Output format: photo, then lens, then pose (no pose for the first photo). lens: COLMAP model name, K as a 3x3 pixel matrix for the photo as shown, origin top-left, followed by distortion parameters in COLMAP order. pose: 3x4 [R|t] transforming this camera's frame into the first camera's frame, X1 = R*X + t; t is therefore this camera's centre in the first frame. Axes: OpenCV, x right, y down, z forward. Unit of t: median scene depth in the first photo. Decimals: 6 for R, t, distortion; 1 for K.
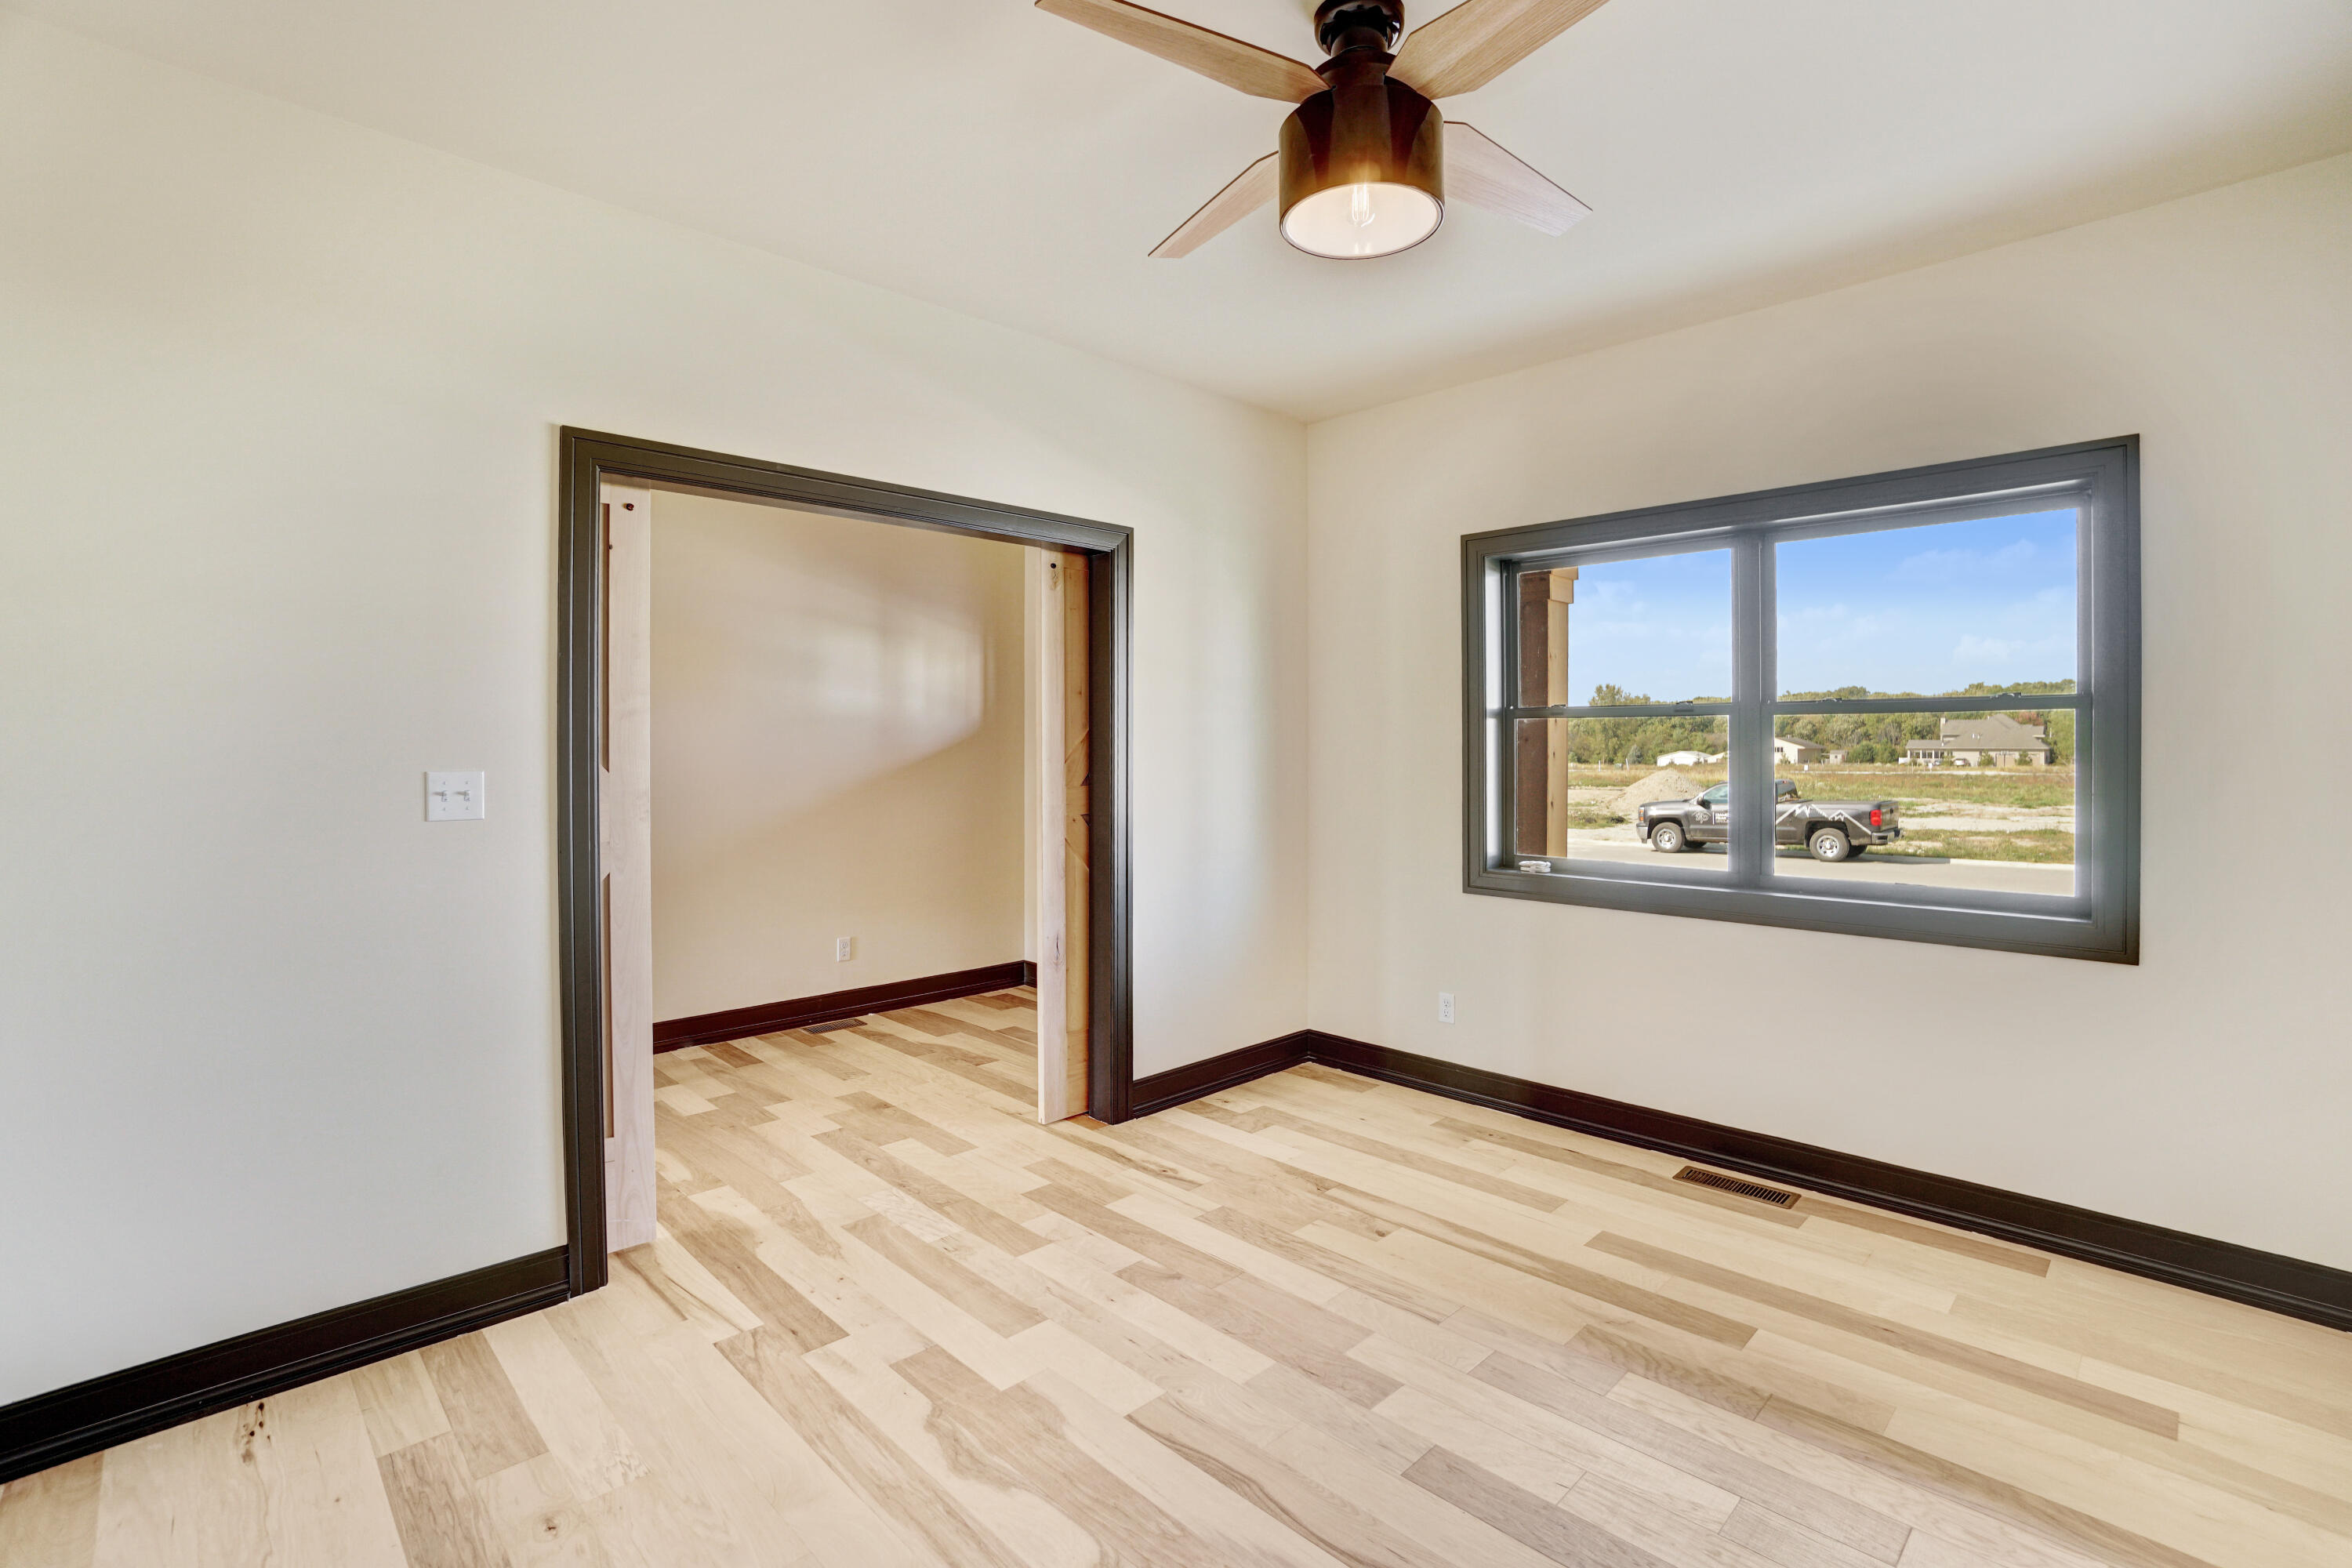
lens RADIAL K [[1045.2, 0, 1154.5], [0, 1045.2, 775.7], [0, 0, 1]] dist [-0.066071, 0.024812]
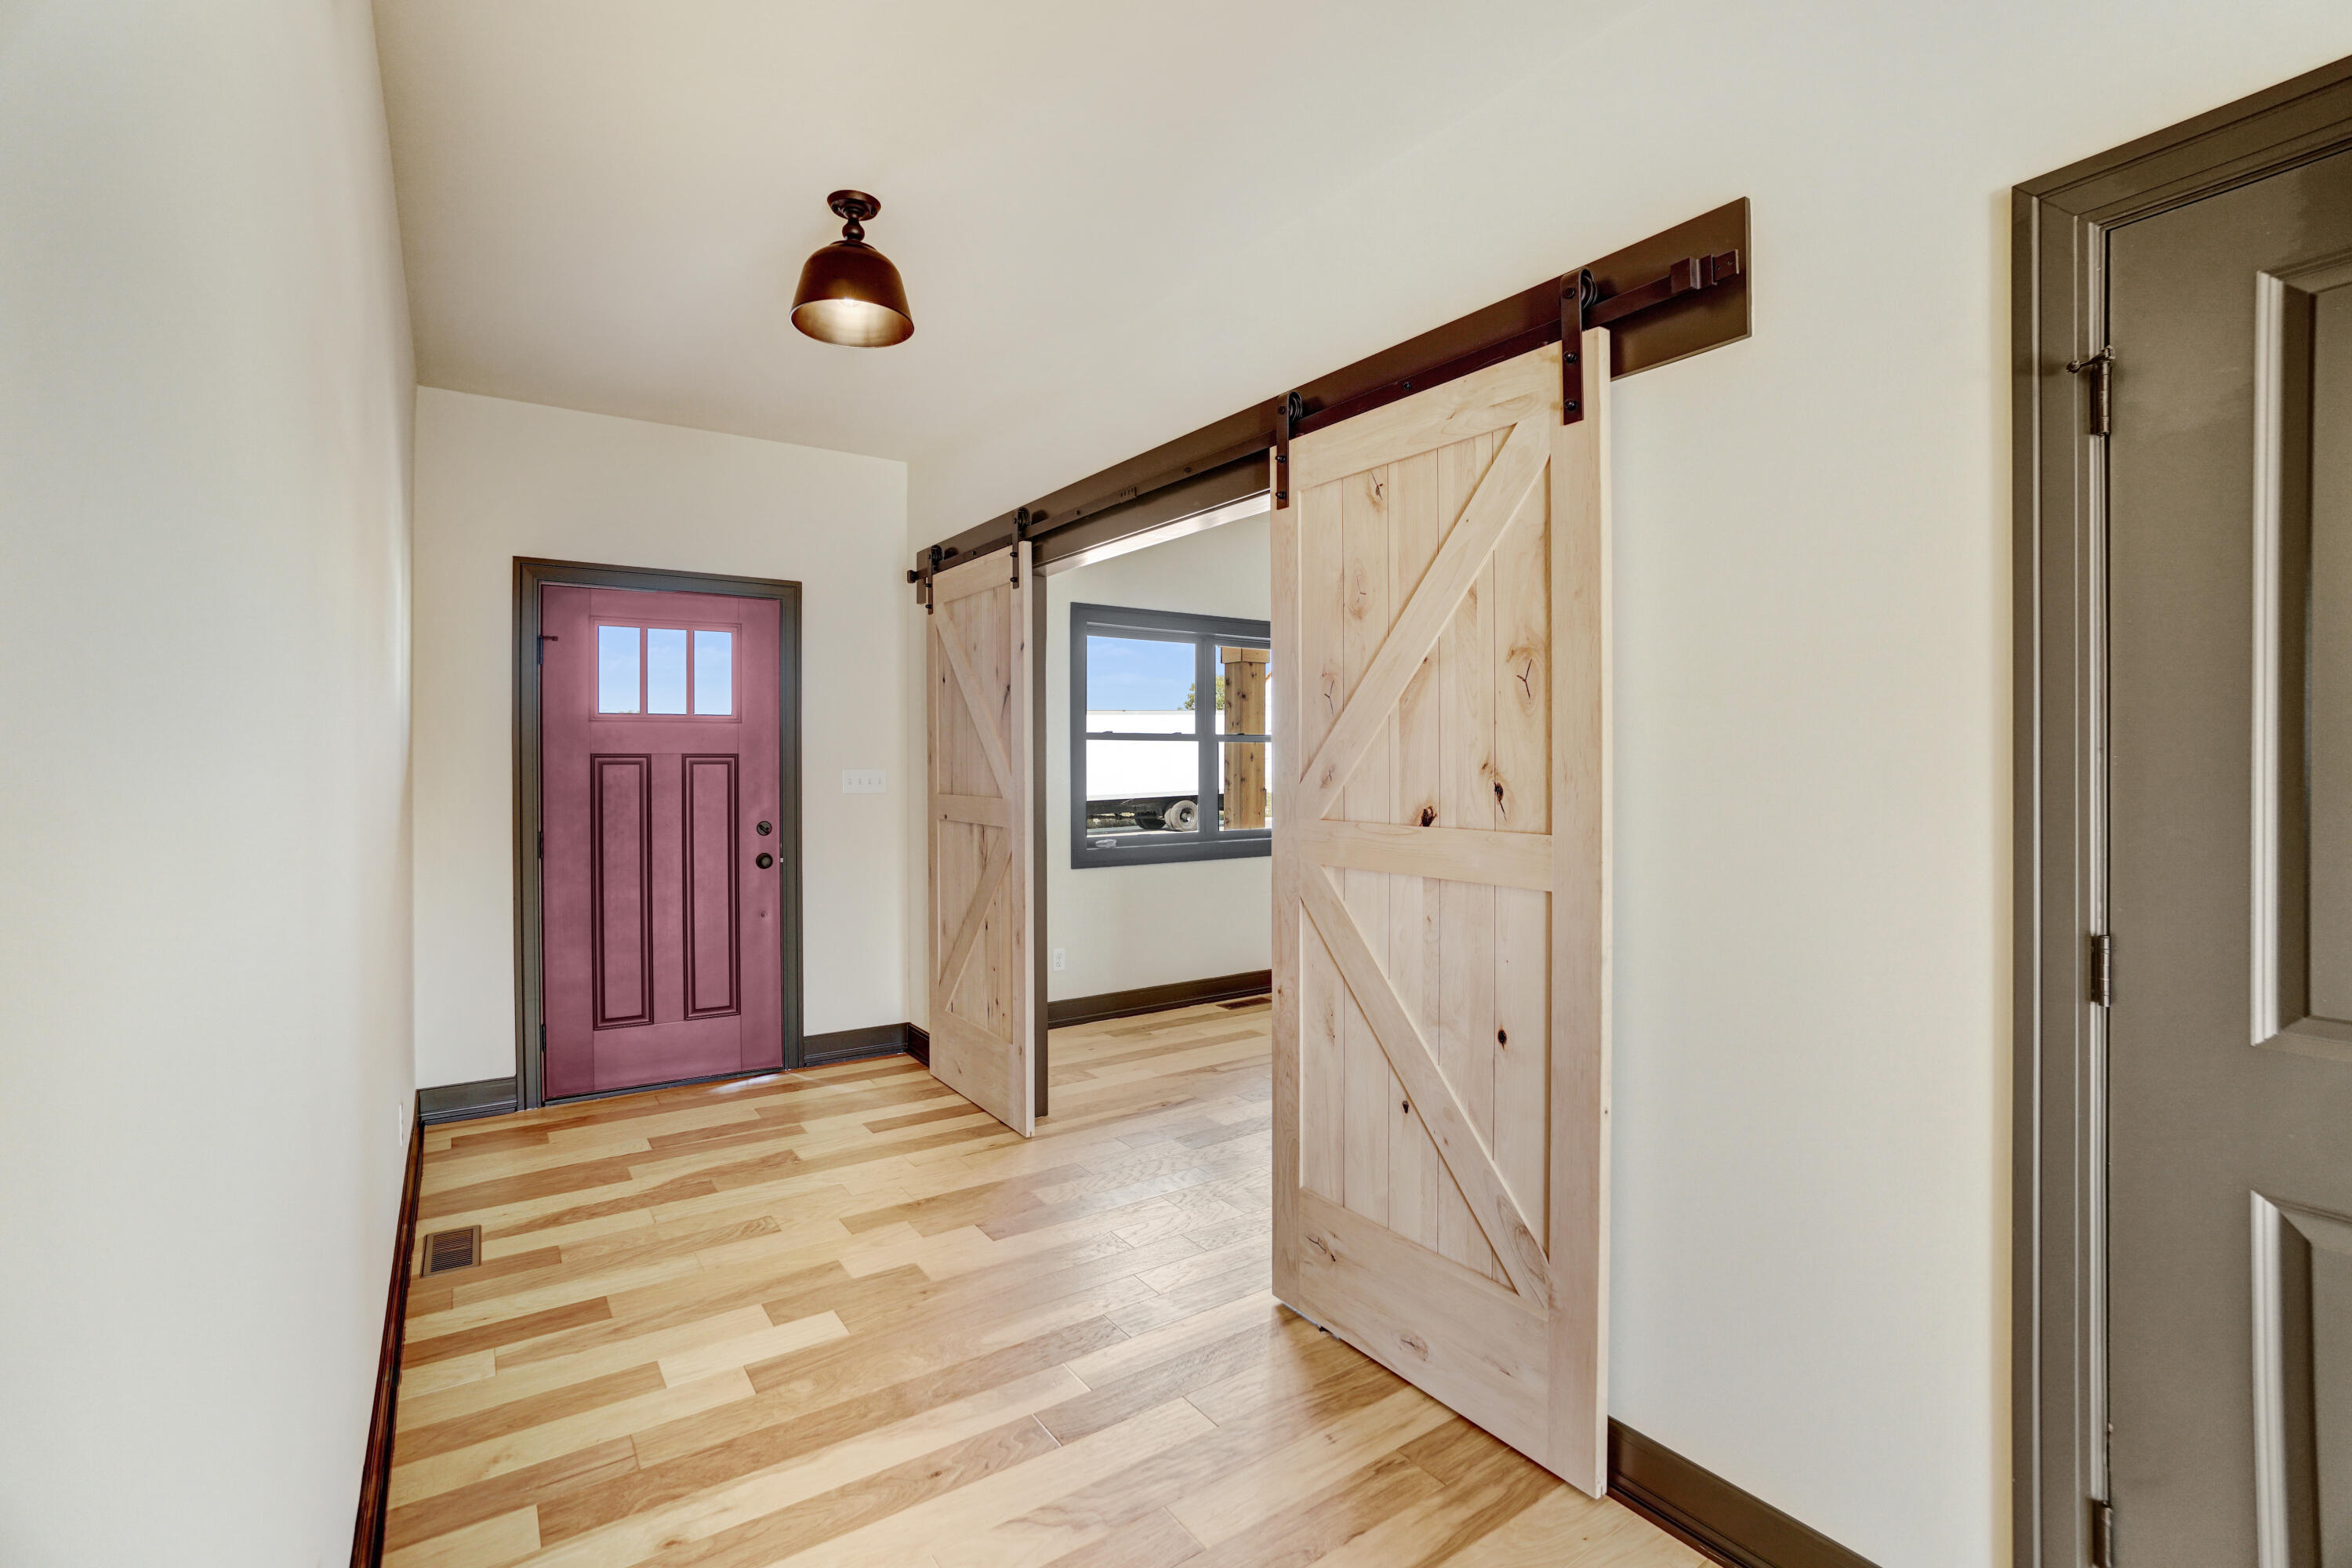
lens RADIAL K [[1045.2, 0, 1154.5], [0, 1045.2, 775.7], [0, 0, 1]] dist [-0.066071, 0.024812]
pose [[0.159512, -0.005500, 0.987181, -1.009439], [0.028576, 0.999591, 0.000952, -0.002819], [-0.986782, 0.028058, 0.159604, 0.687474]]
